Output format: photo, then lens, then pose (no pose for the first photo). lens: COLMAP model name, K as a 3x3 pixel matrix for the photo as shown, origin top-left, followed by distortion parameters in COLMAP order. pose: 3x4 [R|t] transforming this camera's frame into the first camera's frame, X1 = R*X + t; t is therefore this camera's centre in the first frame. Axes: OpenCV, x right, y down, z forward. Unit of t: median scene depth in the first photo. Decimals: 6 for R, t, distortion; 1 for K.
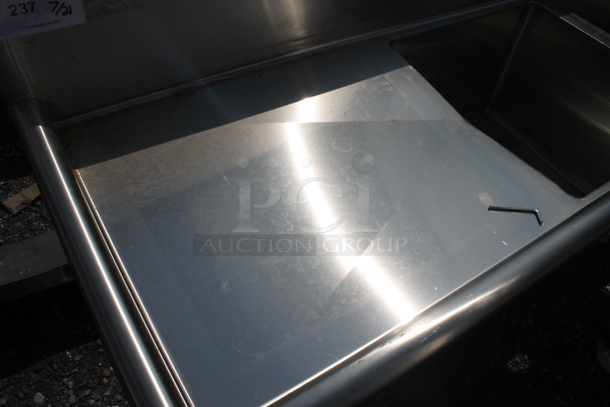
lens RADIAL K [[512.5, 0, 305.0], [0, 512.5, 203.5], [0, 0, 1]] dist [-0.079586, 0.022631]
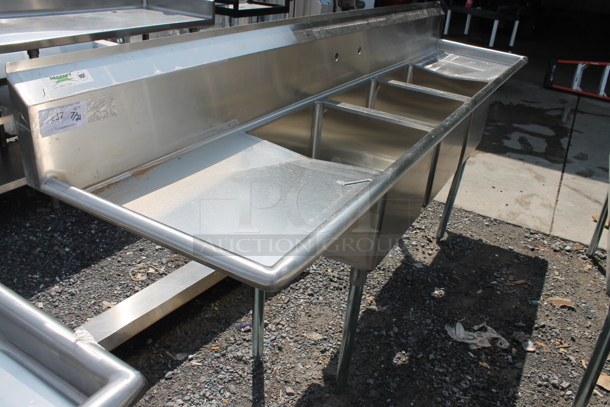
lens RADIAL K [[512.5, 0, 305.0], [0, 512.5, 203.5], [0, 0, 1]] dist [-0.079586, 0.022631]
pose [[0.892185, -0.230699, 0.388310, -0.369178], [0.345772, 0.901989, -0.258568, 0.385158], [-0.290599, 0.364957, 0.884510, -0.396980]]
